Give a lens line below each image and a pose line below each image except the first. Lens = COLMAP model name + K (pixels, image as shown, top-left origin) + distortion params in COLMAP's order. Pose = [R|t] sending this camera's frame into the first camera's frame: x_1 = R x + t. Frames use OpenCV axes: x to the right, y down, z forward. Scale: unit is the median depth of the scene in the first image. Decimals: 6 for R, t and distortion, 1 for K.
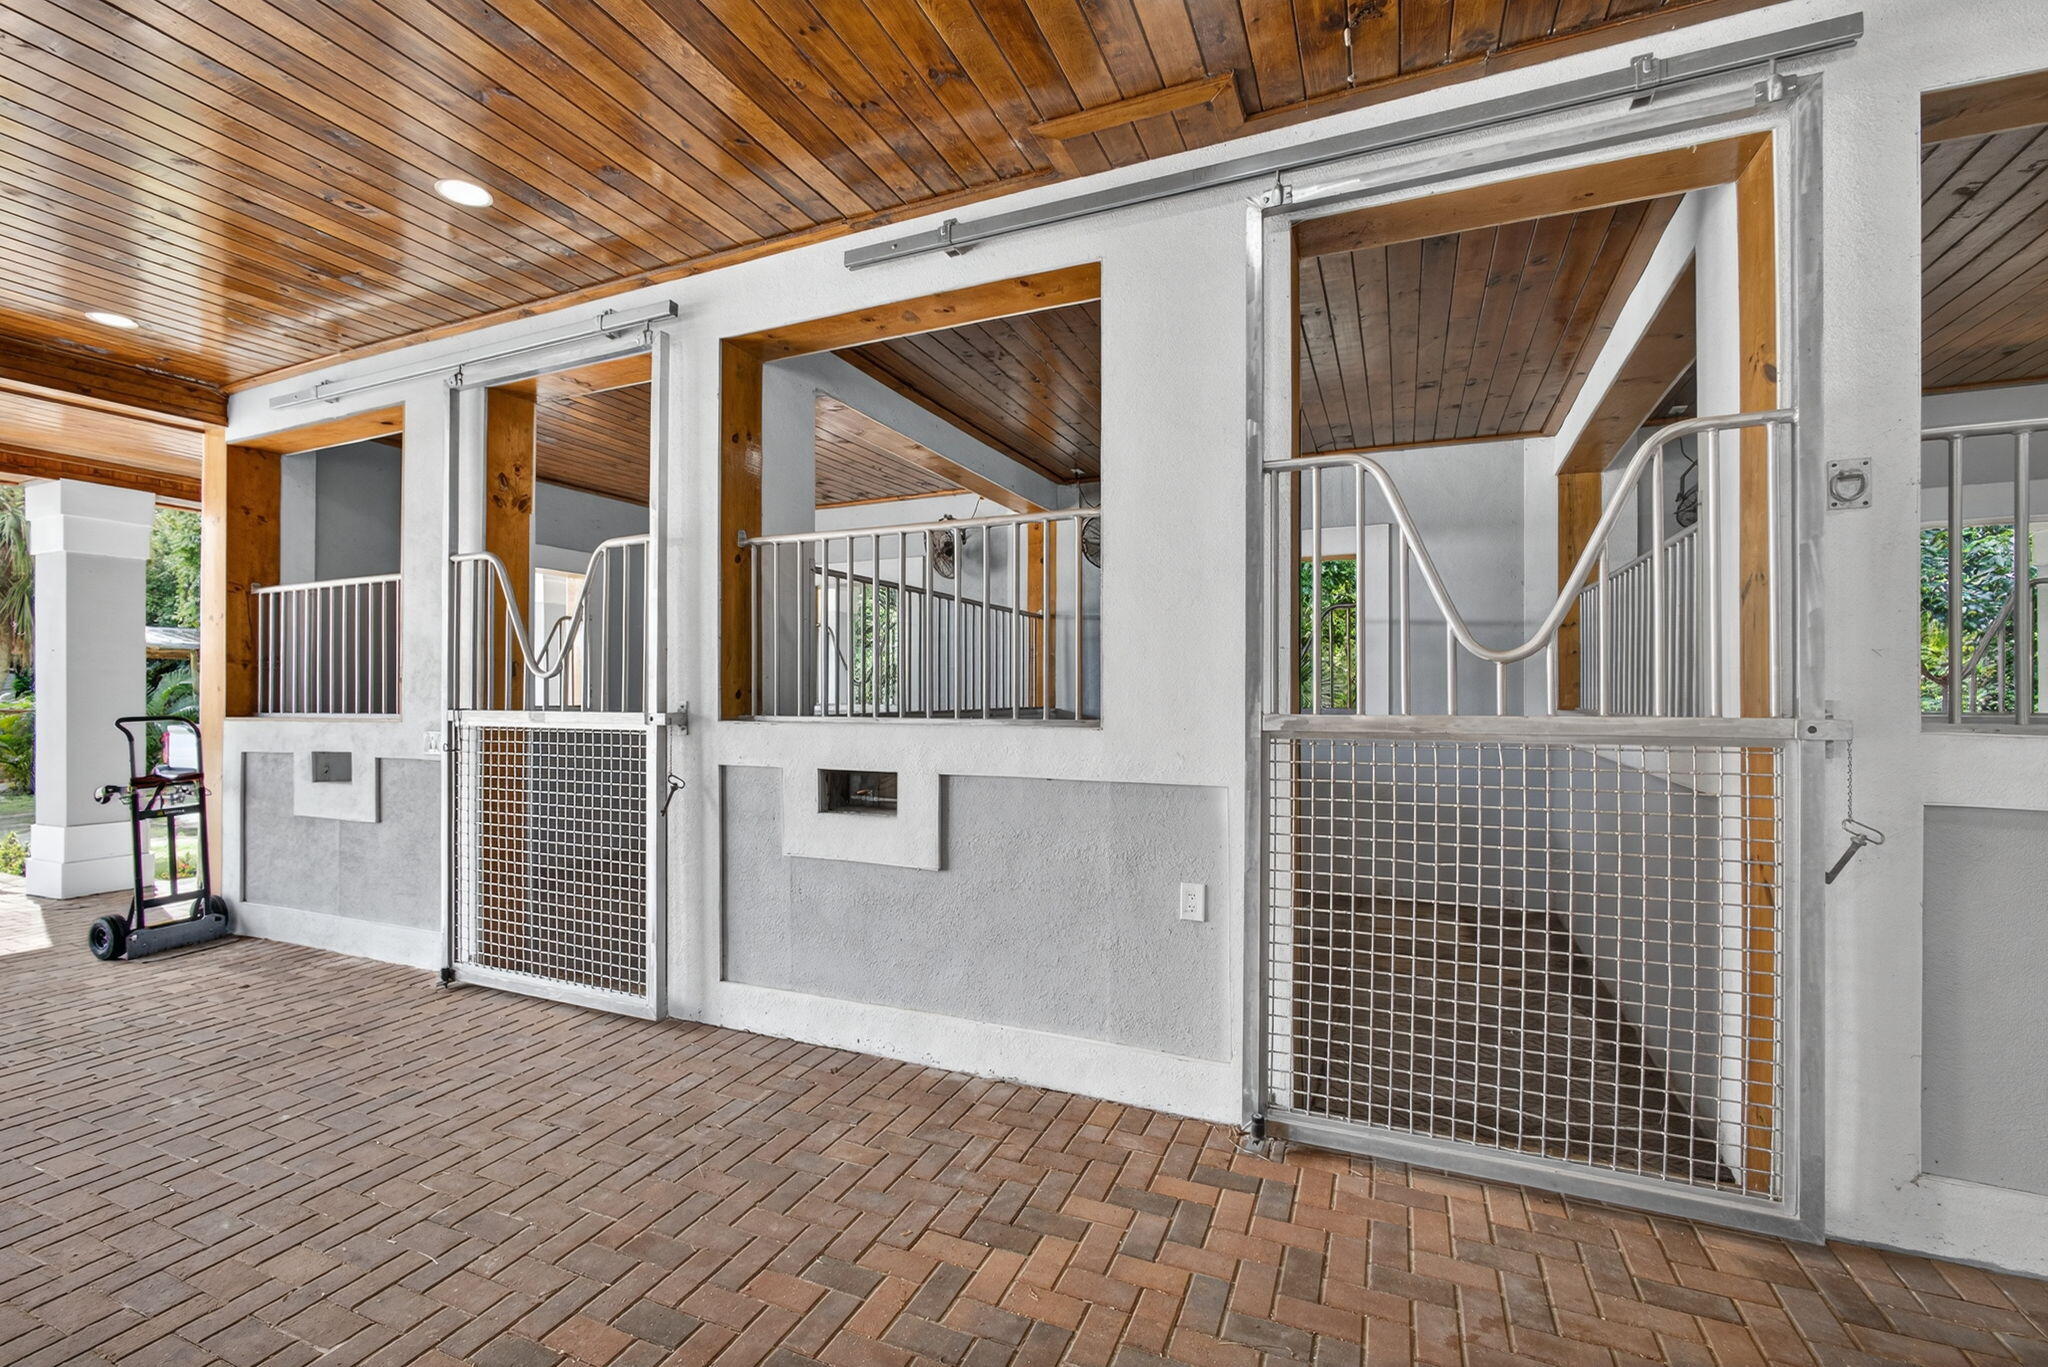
lens RADIAL K [[858.3, 0, 1028.2], [0, 858.3, 706.8], [0, 0, 1]] dist [-0.004349, -0.000449]
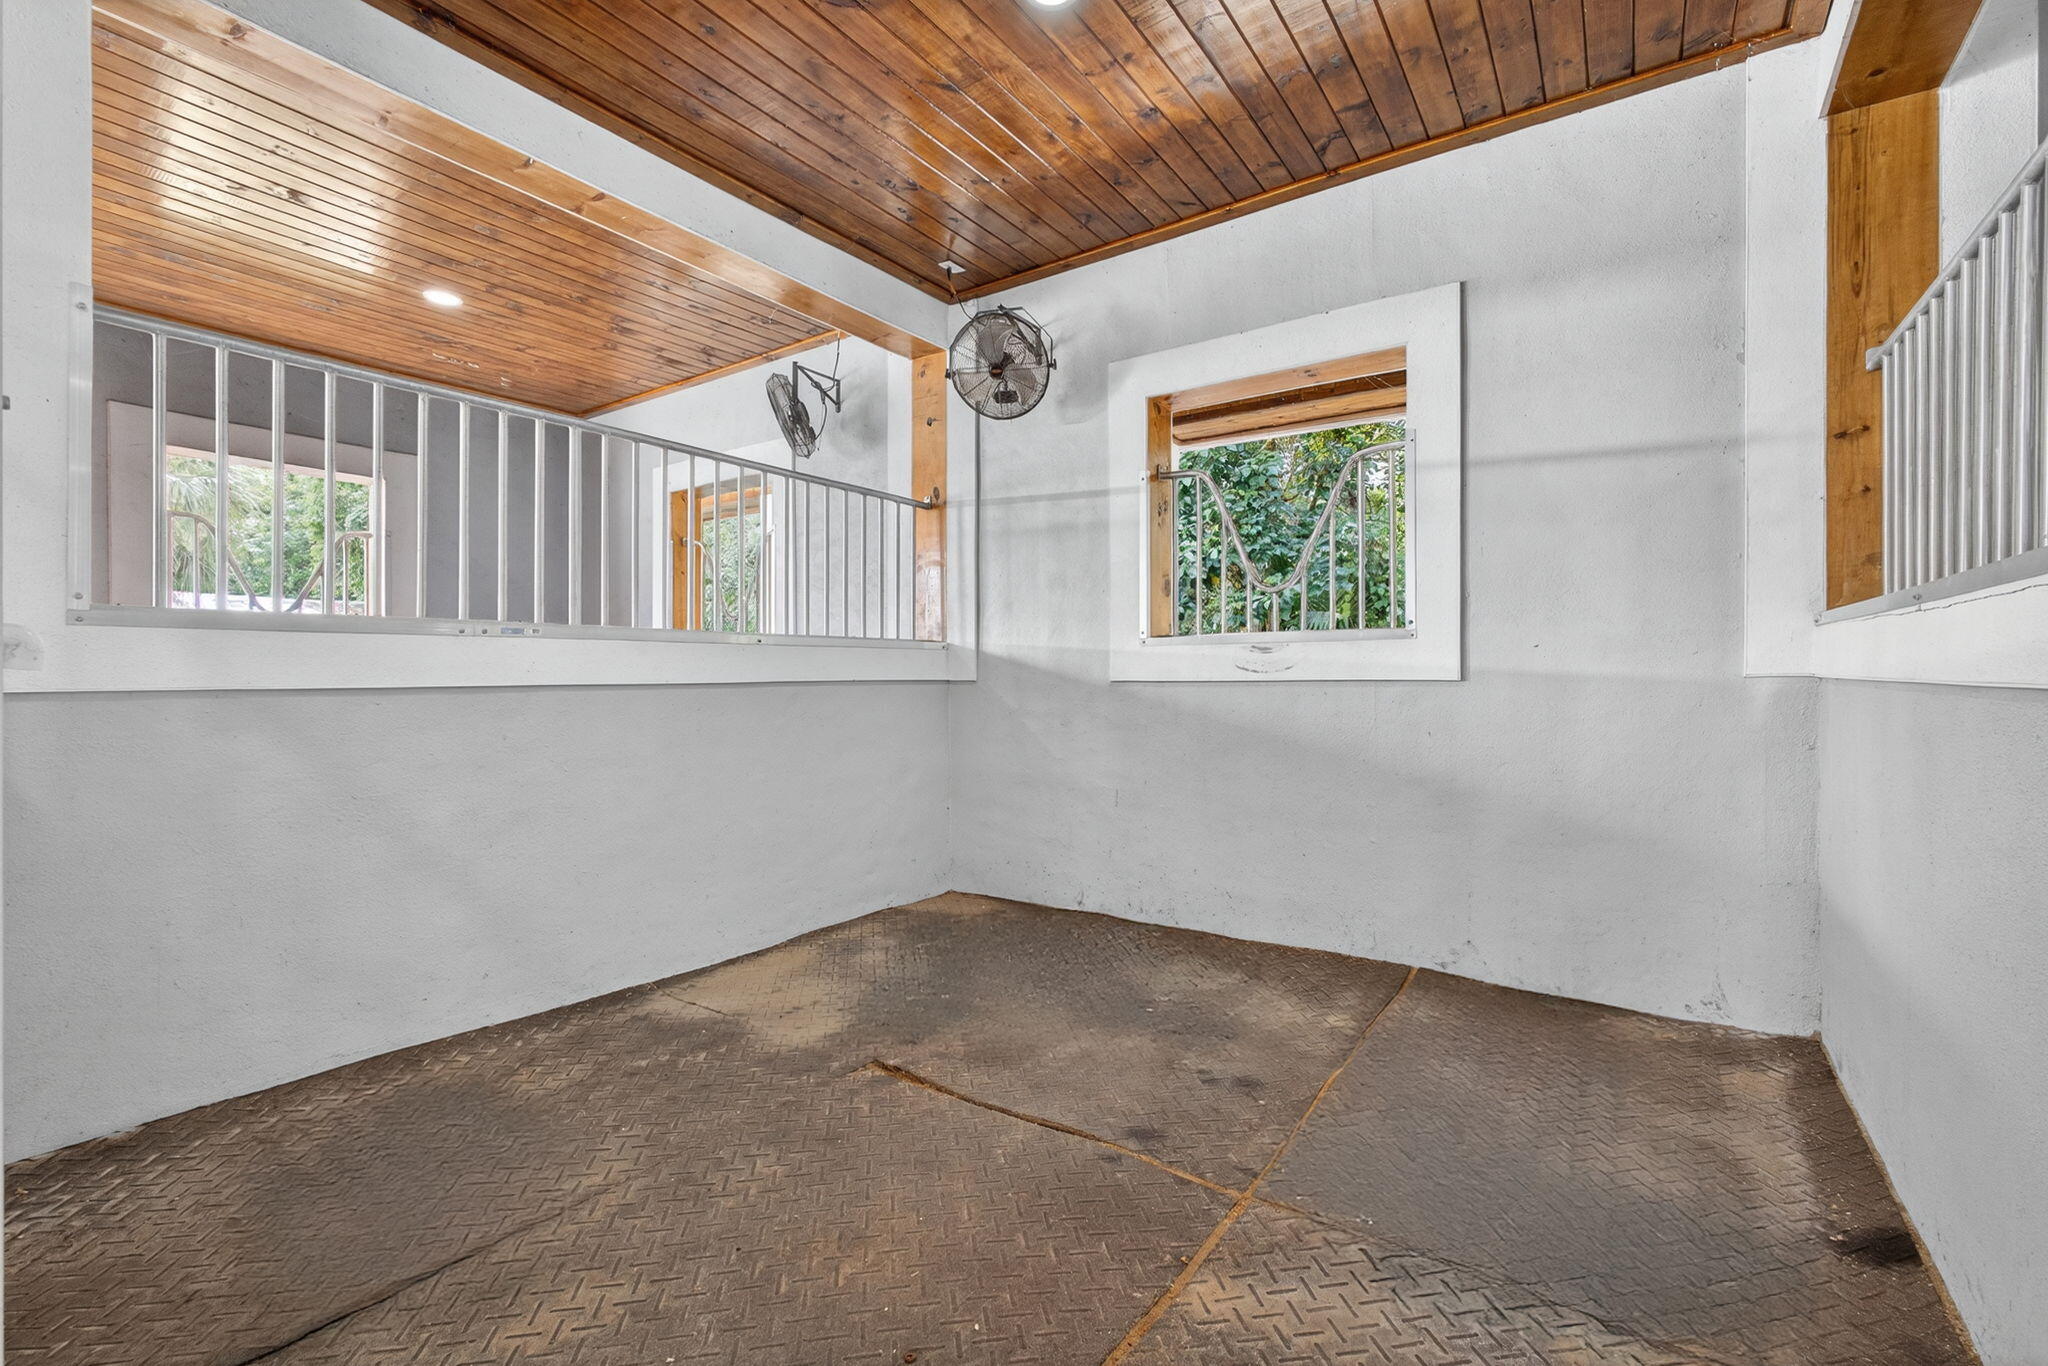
lens RADIAL K [[875.0, 0, 1024.0], [0, 875.0, 683.0], [0, 0, 1]] dist [-0.022362, 0.007485]
pose [[0.980131, 0.004003, -0.198310, 0.363448], [-0.005259, 0.999969, -0.005807, 0.057019], [0.198281, 0.006734, 0.980122, 0.582983]]
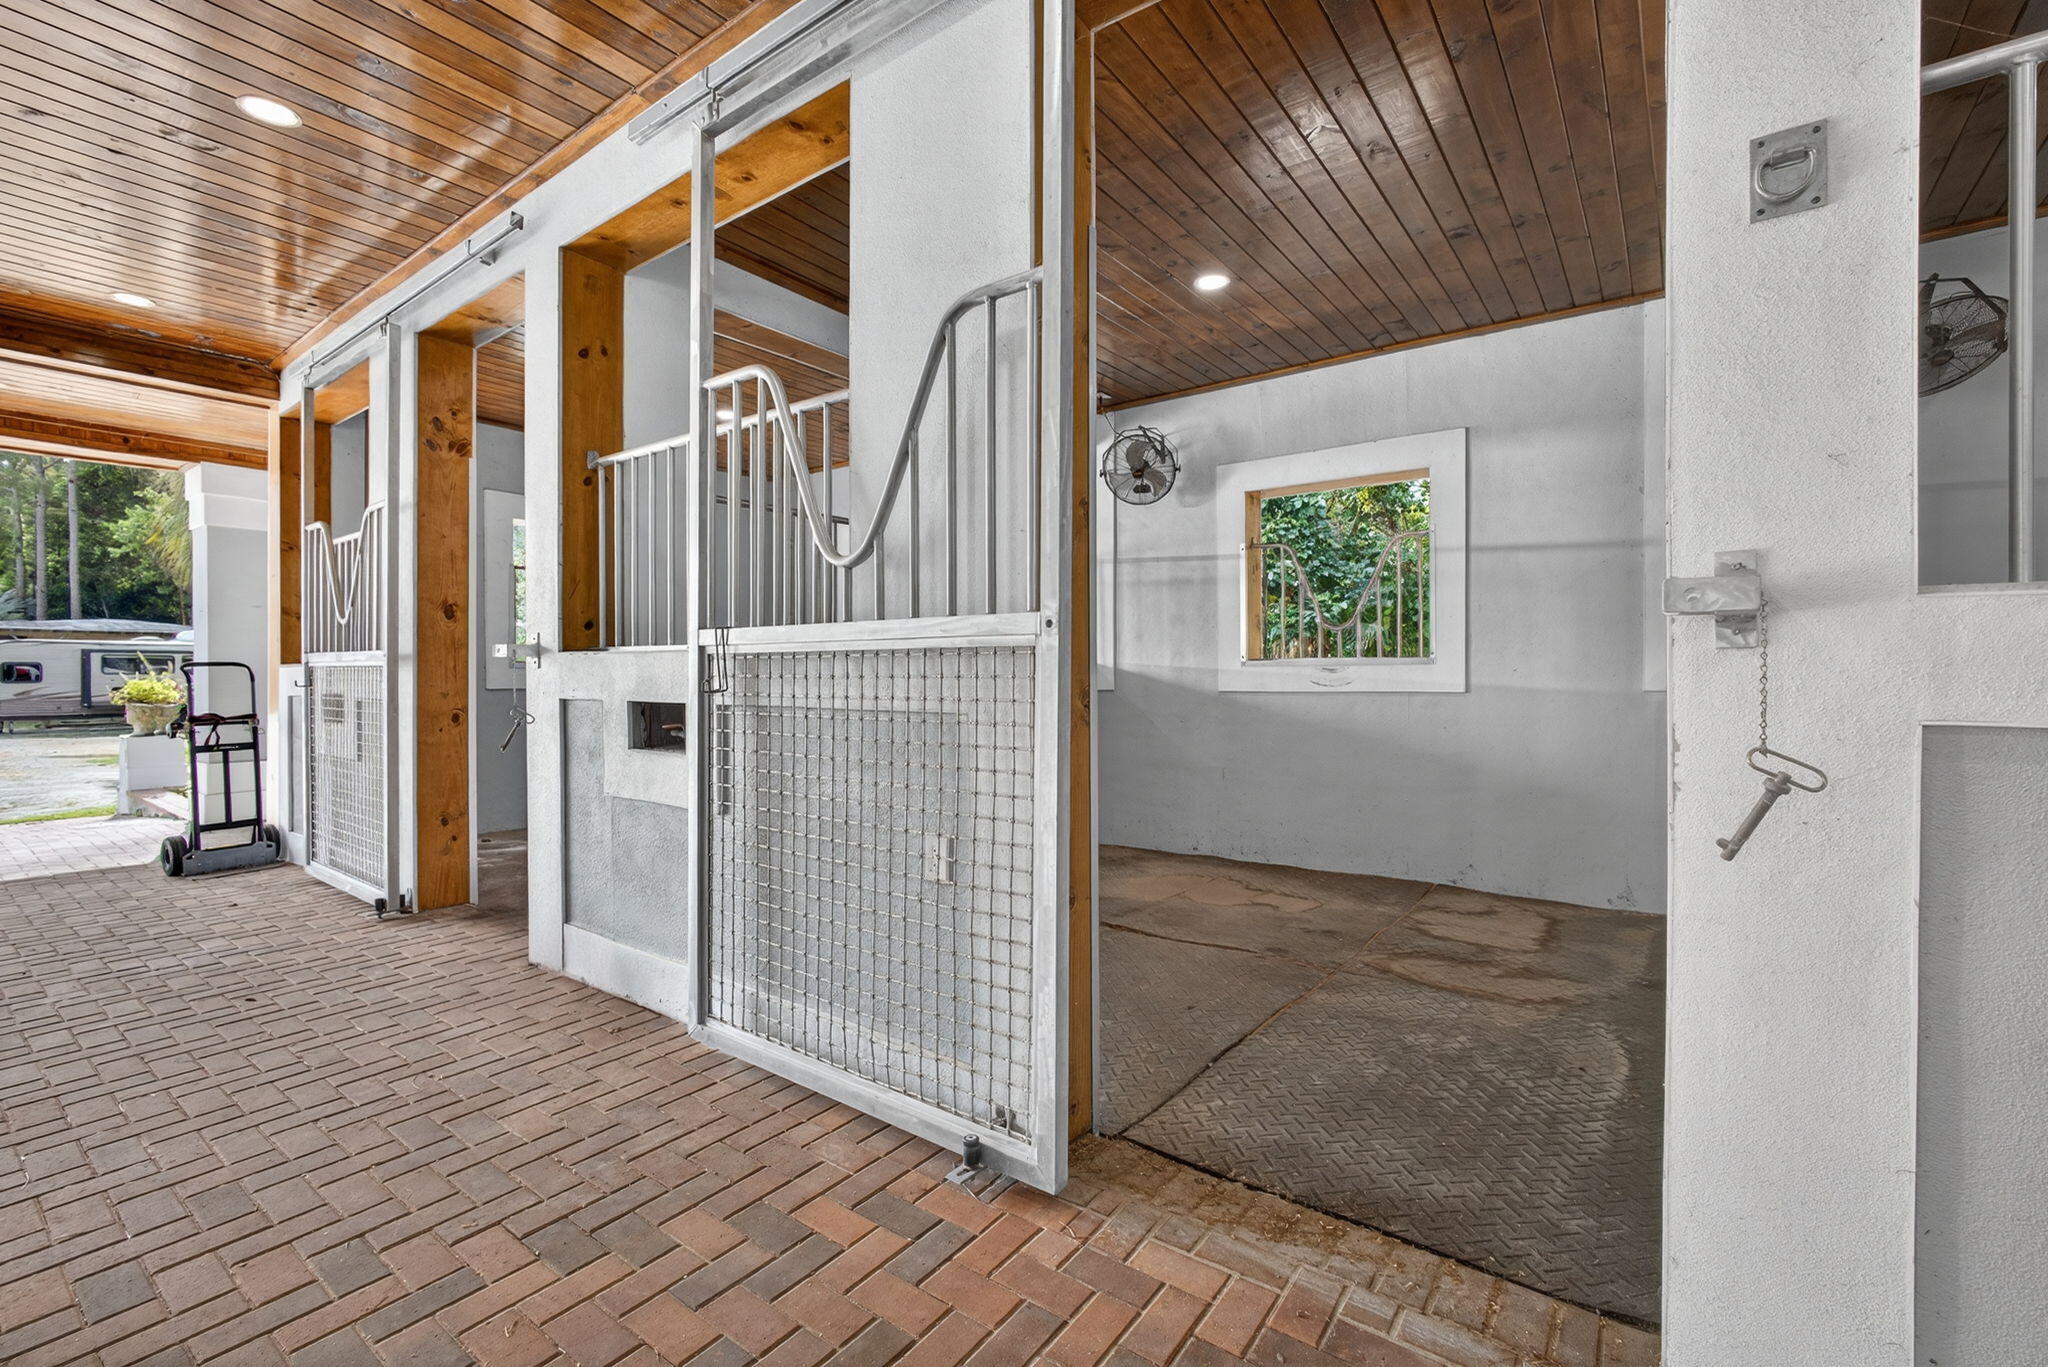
lens RADIAL K [[873.7, 0, 1026.3], [0, 873.7, 684.0], [0, 0, 1]] dist [-0.011107, 0.007008]
pose [[0.972202, 0.002071, -0.234135, 0.292411], [-0.003038, 0.999988, -0.003767, 0.043714], [0.234124, 0.004374, 0.972197, 0.148544]]
